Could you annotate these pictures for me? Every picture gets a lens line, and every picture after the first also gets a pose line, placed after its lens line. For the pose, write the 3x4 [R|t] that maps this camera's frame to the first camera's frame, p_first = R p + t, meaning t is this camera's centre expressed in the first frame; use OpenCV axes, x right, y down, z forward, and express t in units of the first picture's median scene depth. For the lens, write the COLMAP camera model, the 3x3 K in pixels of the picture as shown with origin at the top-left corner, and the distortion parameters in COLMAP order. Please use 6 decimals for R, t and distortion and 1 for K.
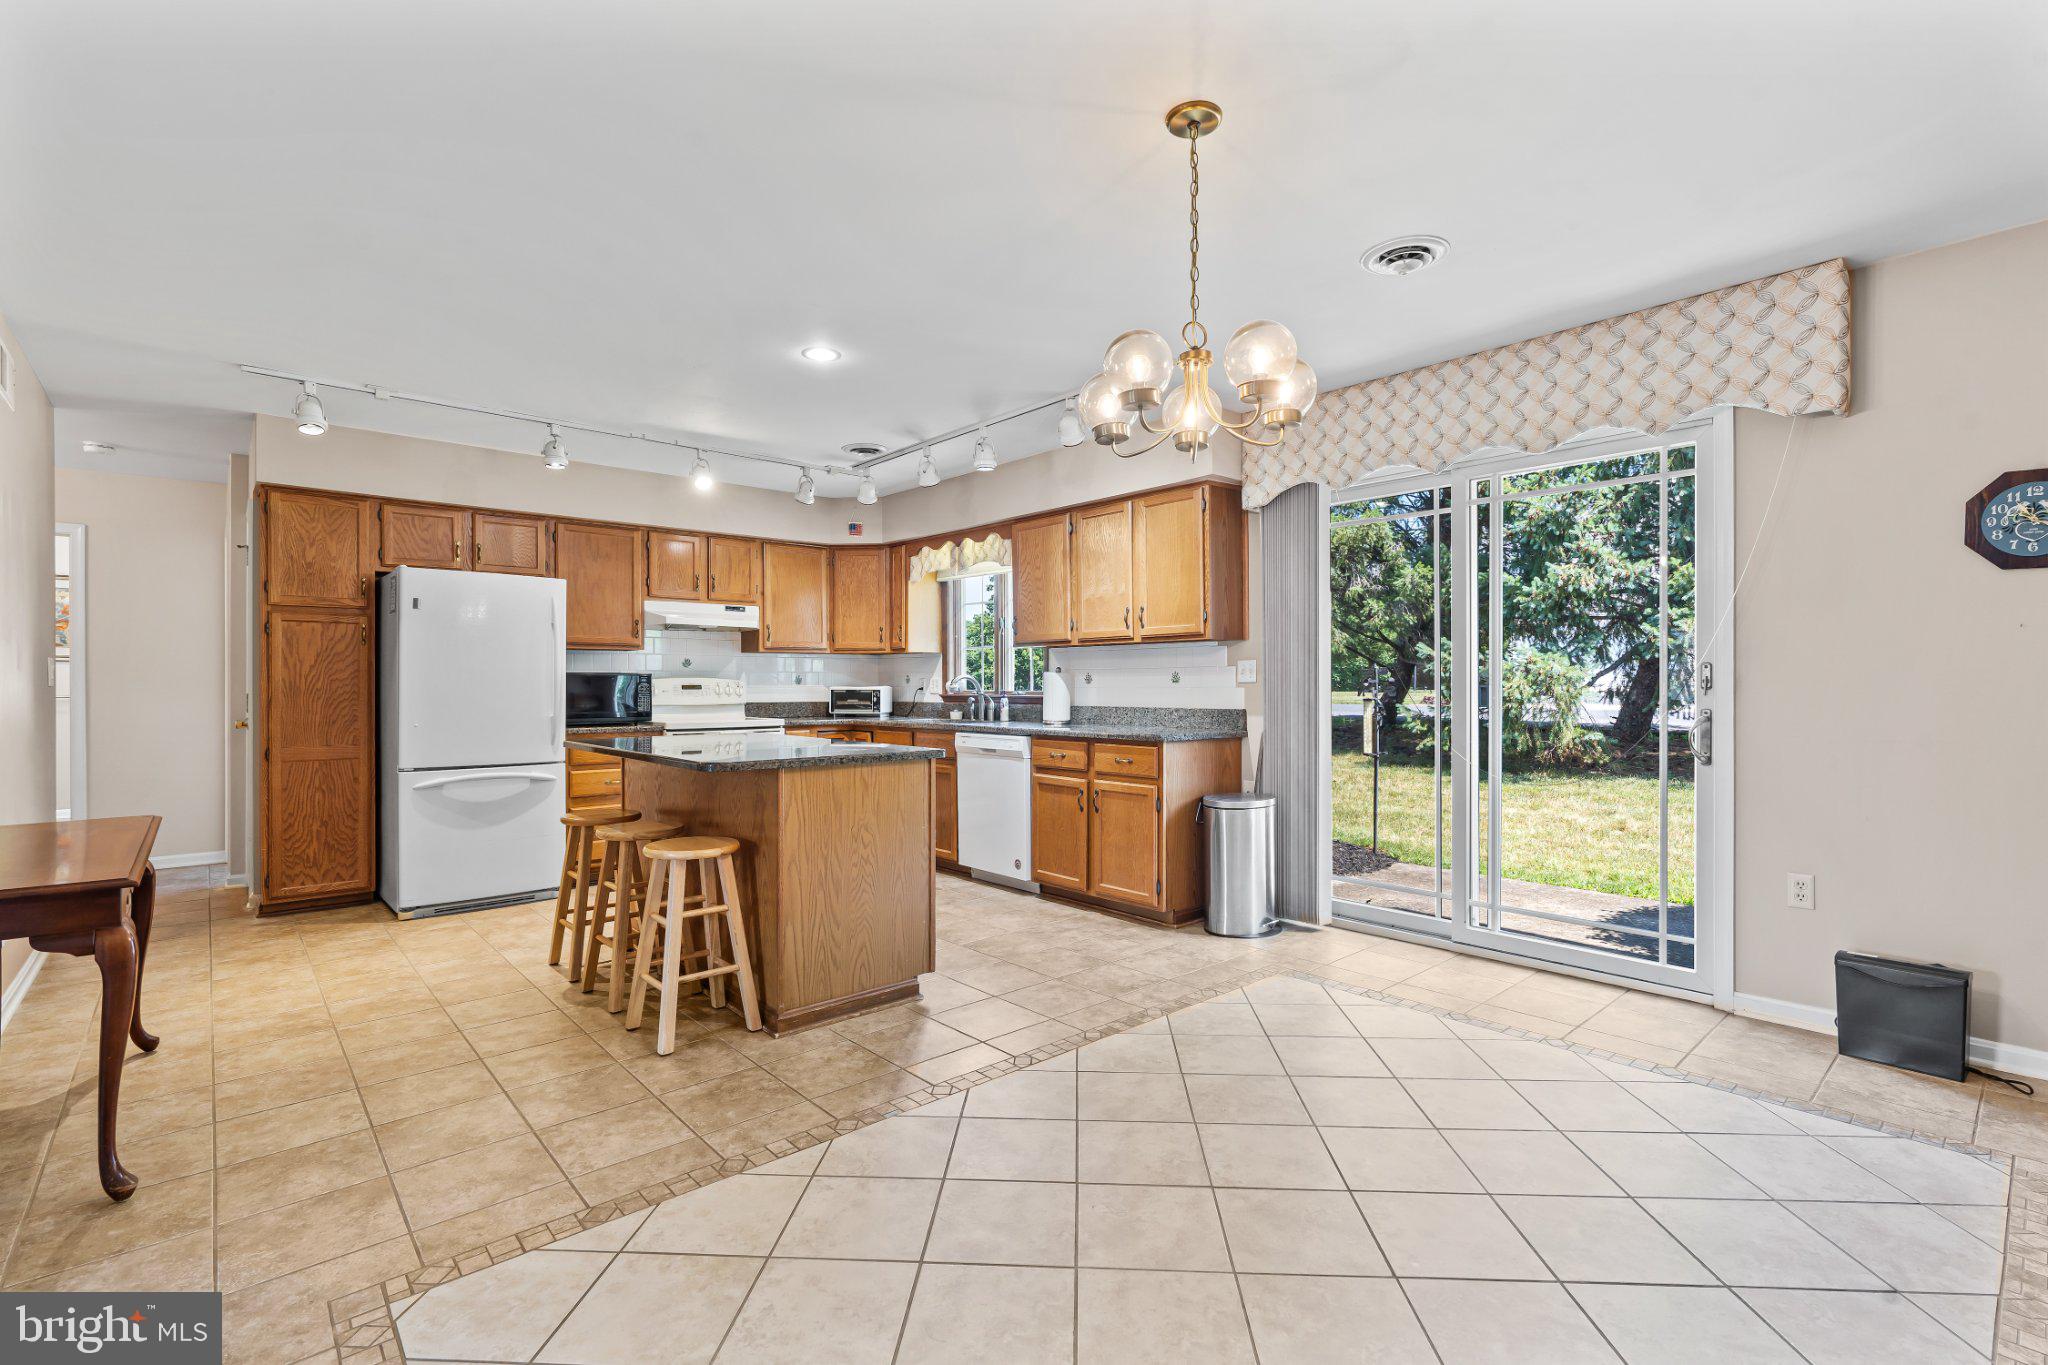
lens RADIAL K [[941.3, 0, 1036.3], [0, 941.3, 682.9], [0, 0, 1]] dist [-0.002848, -0.000348]
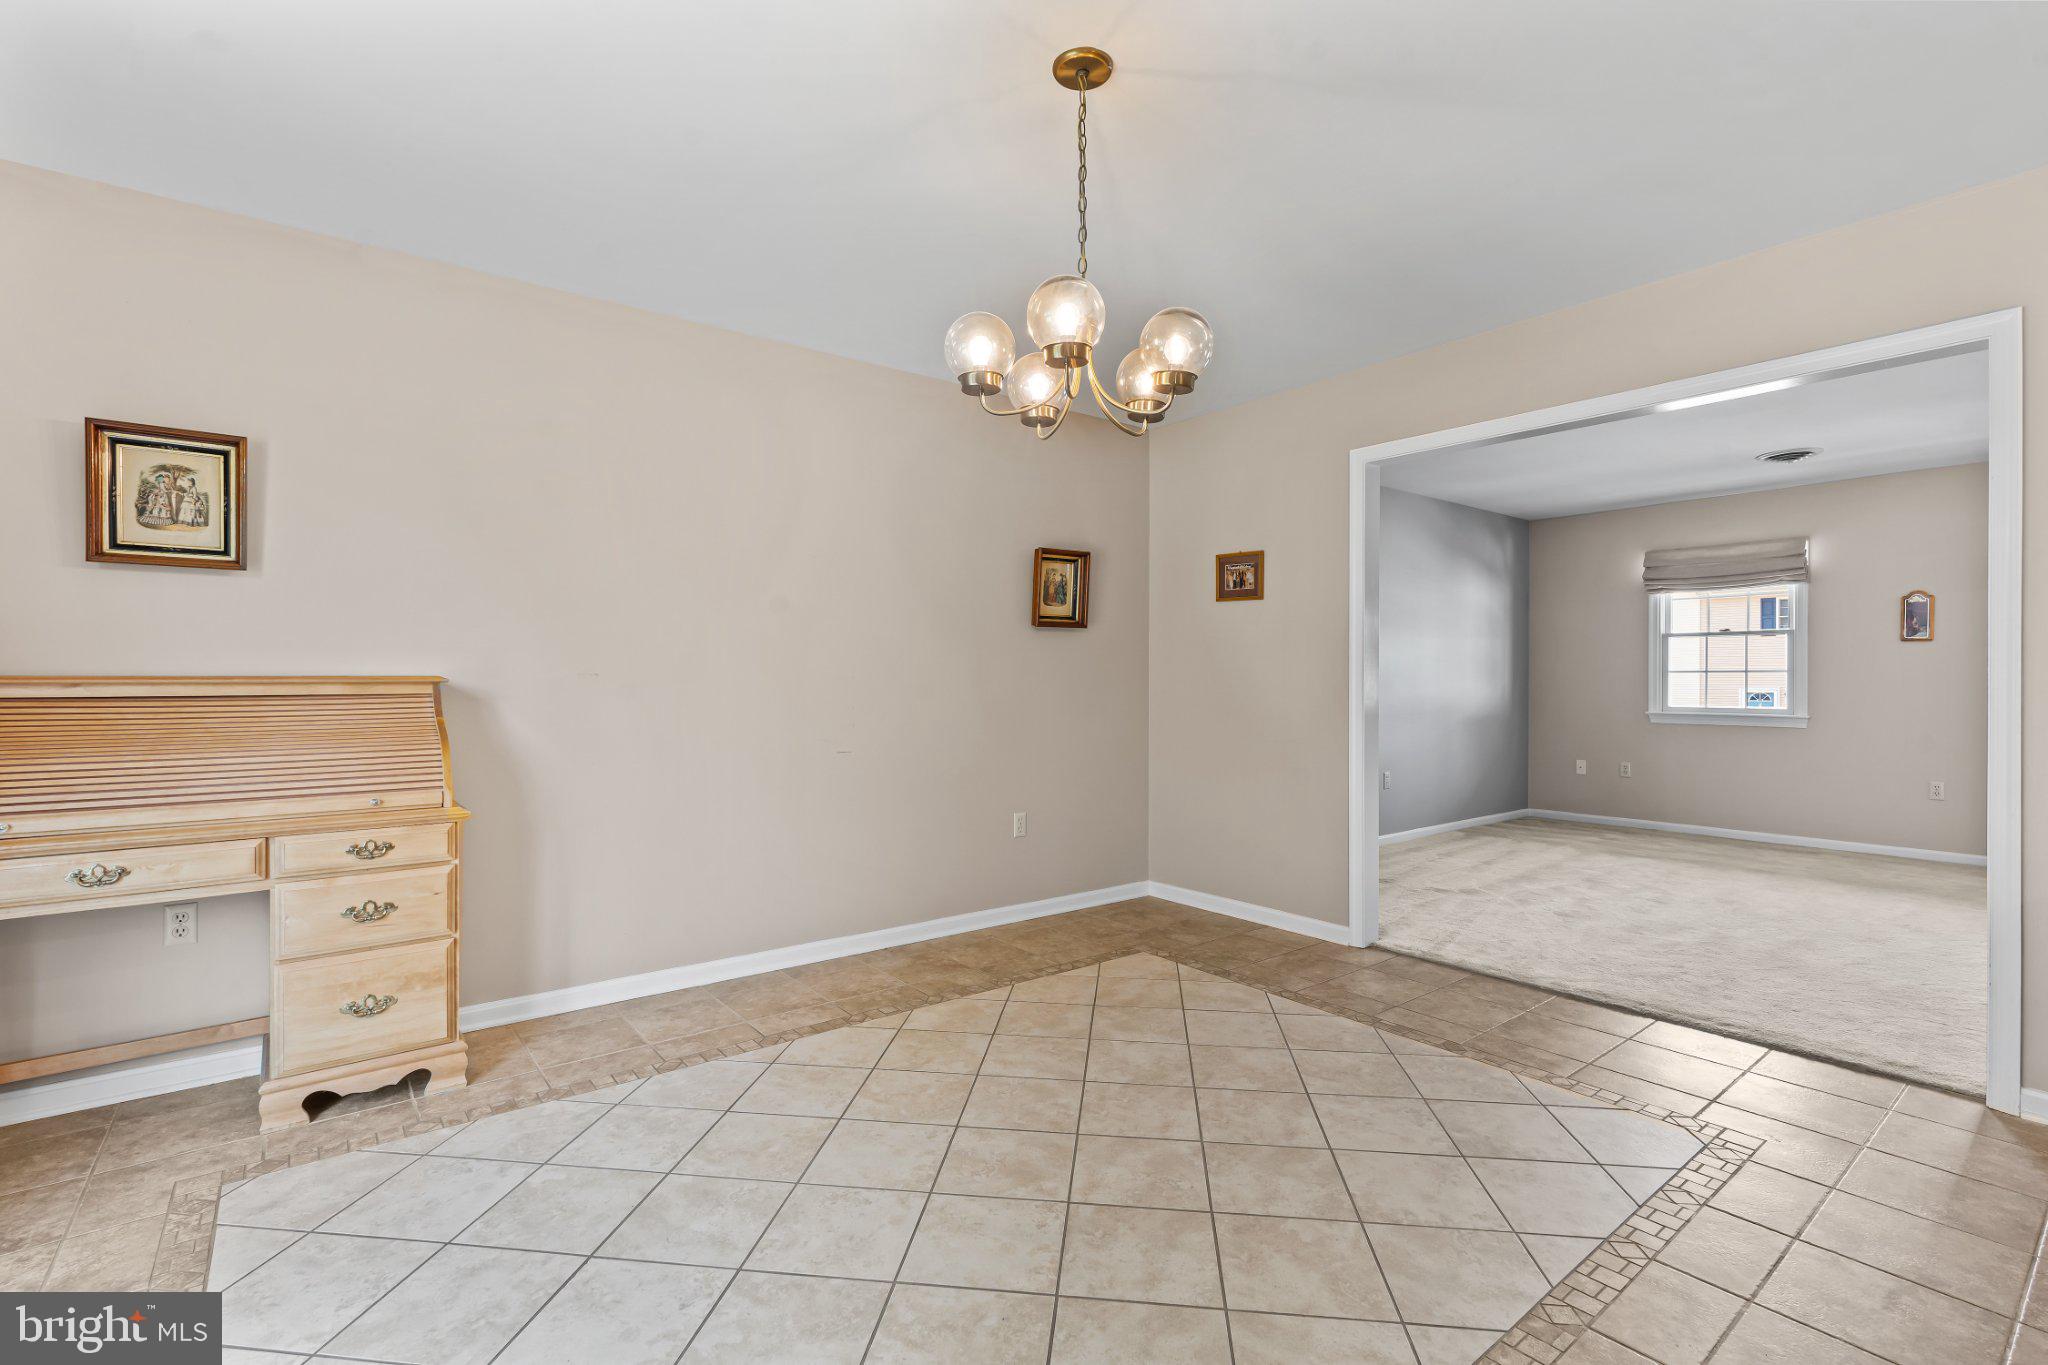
lens RADIAL K [[941.3, 0, 1038.6], [0, 941.3, 683.8], [0, 0, 1]] dist [-0.002848, -0.000348]
pose [[-0.998484, -0.002819, 0.054976, 0.116512], [-0.002654, 0.999992, 0.003068, 0.005007], [-0.054985, 0.002917, -0.998483, 1.371928]]
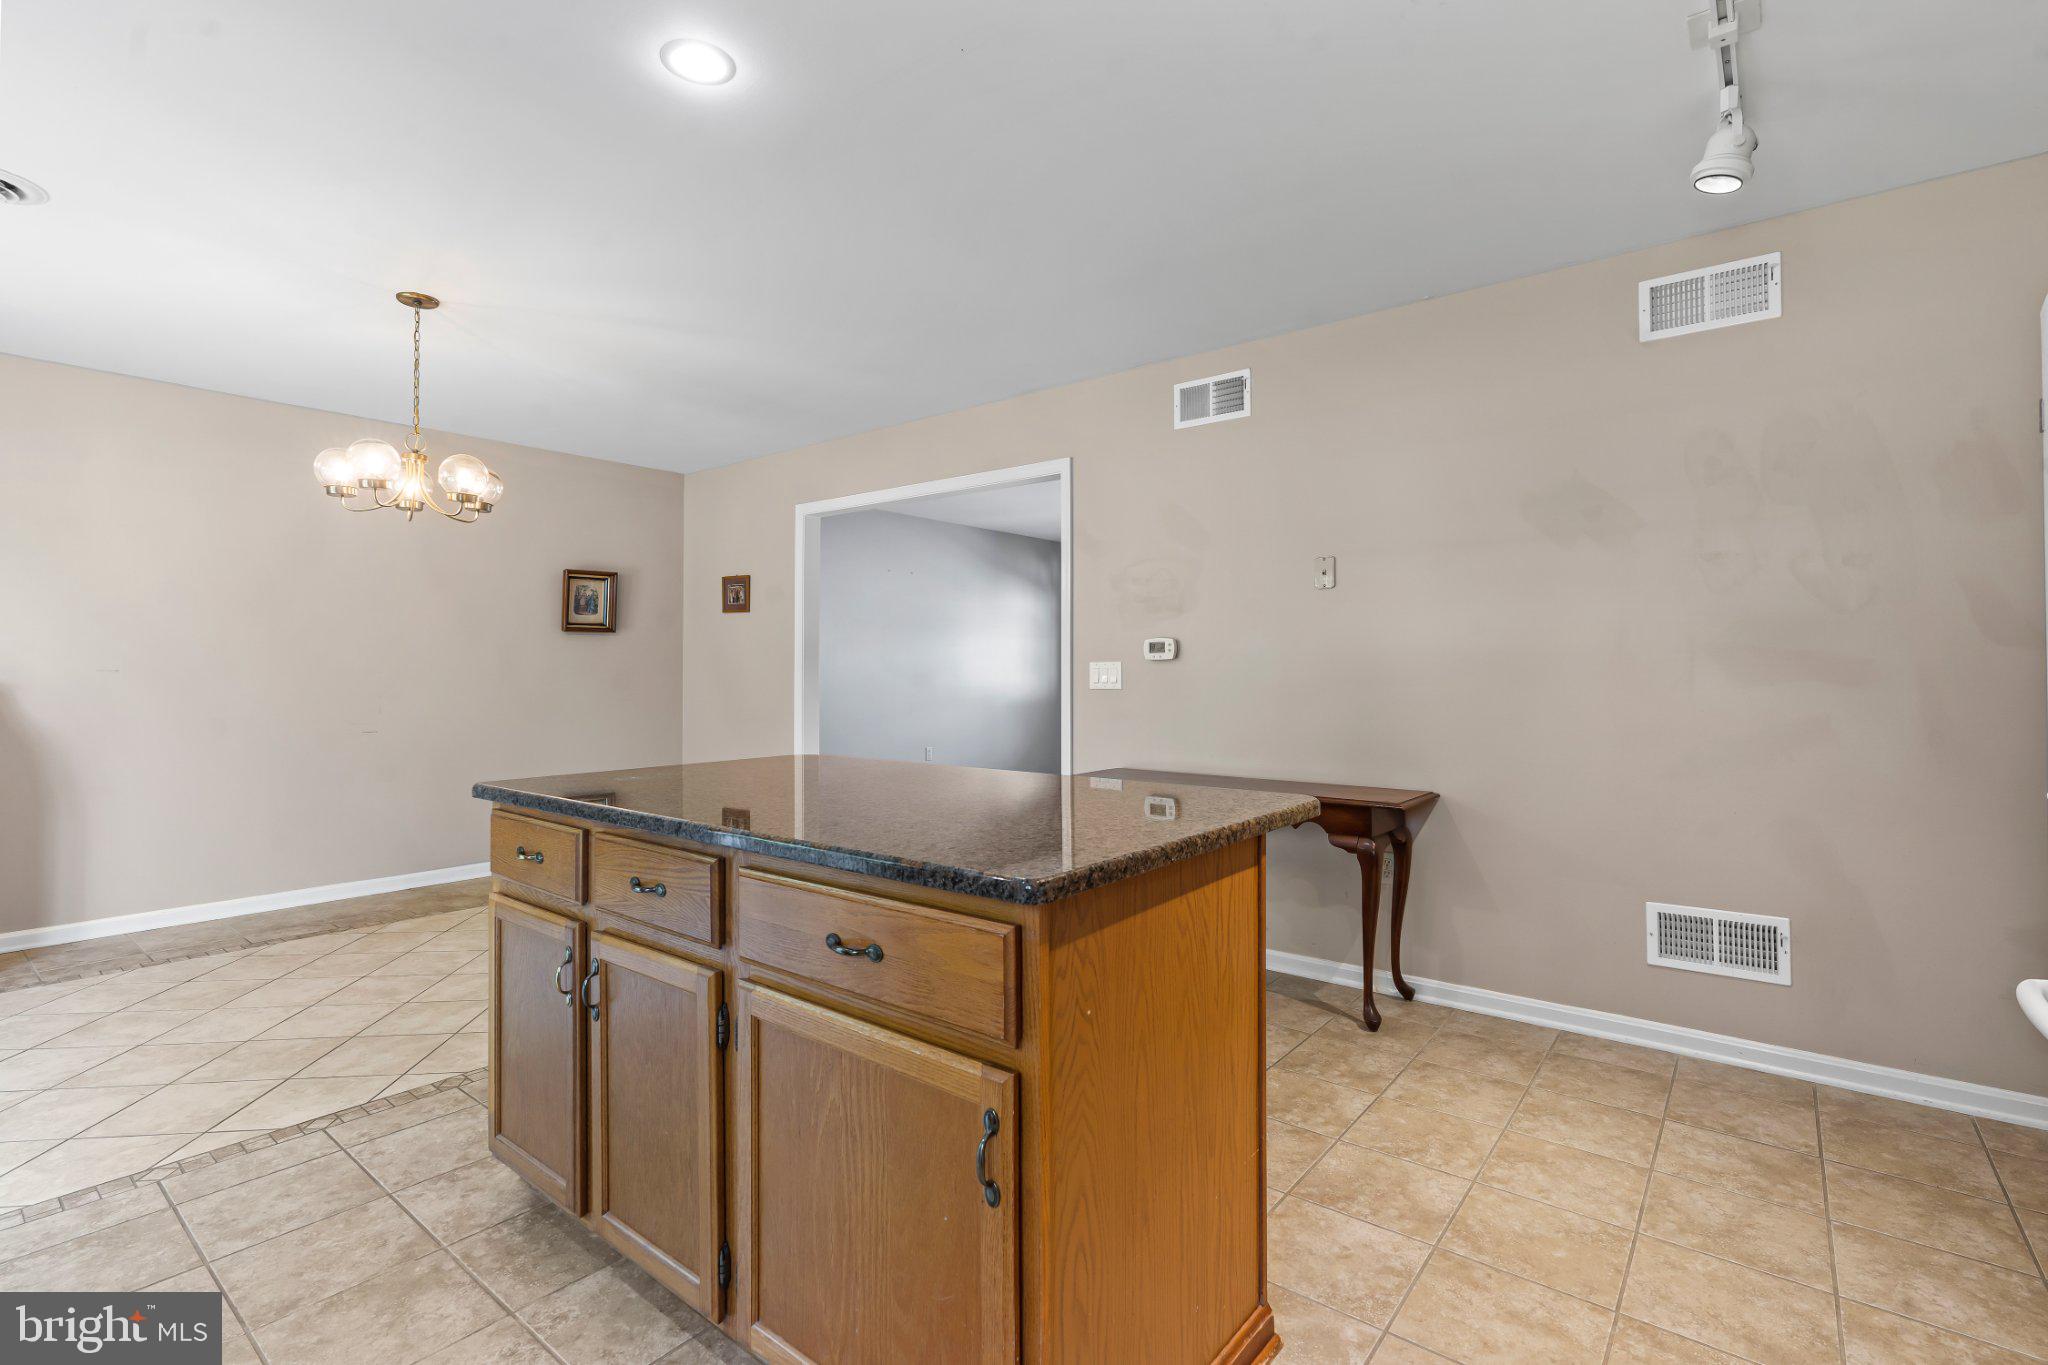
lens RADIAL K [[941.3, 0, 1043.9], [0, 941.3, 672.2], [0, 0, 1]] dist [-0.002848, -0.000348]
pose [[-0.983998, 0.001604, -0.178171, -0.395789], [0.001482, 0.999999, 0.000817, -0.000456], [0.178172, 0.000540, -0.983999, 1.889332]]
